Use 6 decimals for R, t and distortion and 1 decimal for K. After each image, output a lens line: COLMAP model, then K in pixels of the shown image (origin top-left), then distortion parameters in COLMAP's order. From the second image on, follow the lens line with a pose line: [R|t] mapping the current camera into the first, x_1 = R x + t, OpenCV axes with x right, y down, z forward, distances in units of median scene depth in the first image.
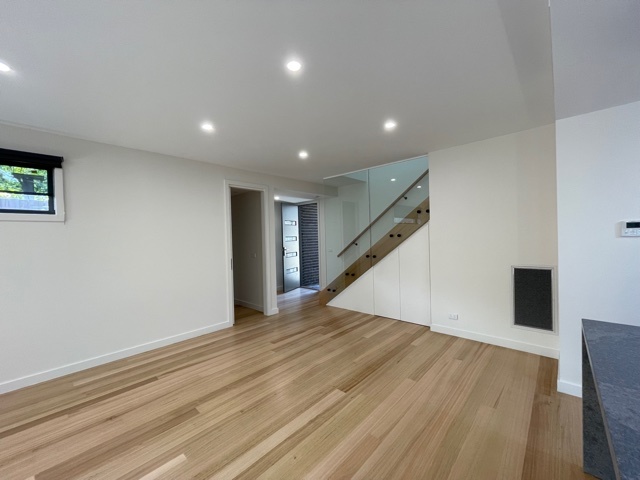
lens RADIAL K [[259.6, 0, 320.1], [0, 259.6, 238.9], [0, 0, 1]] dist [-0.002253, -0.000371]
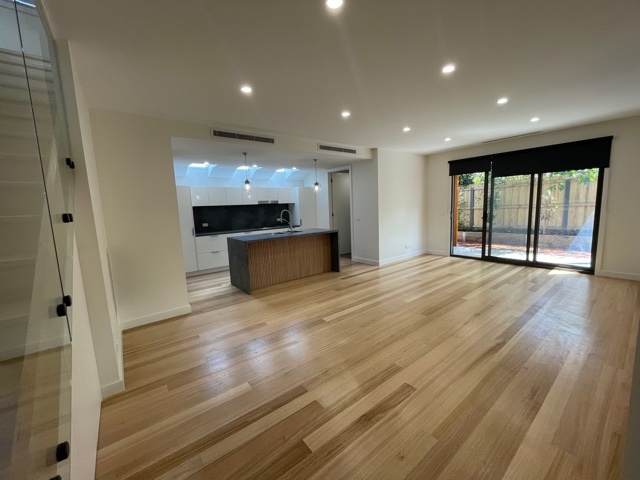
lens RADIAL K [[259.6, 0, 320.1], [0, 259.6, 238.9], [0, 0, 1]] dist [-0.002253, -0.000371]
pose [[-0.985024, 0.046065, 0.166149, -0.123092], [0.068733, 0.988679, 0.133374, -0.011470], [-0.158124, 0.142796, -0.977039, 1.940847]]
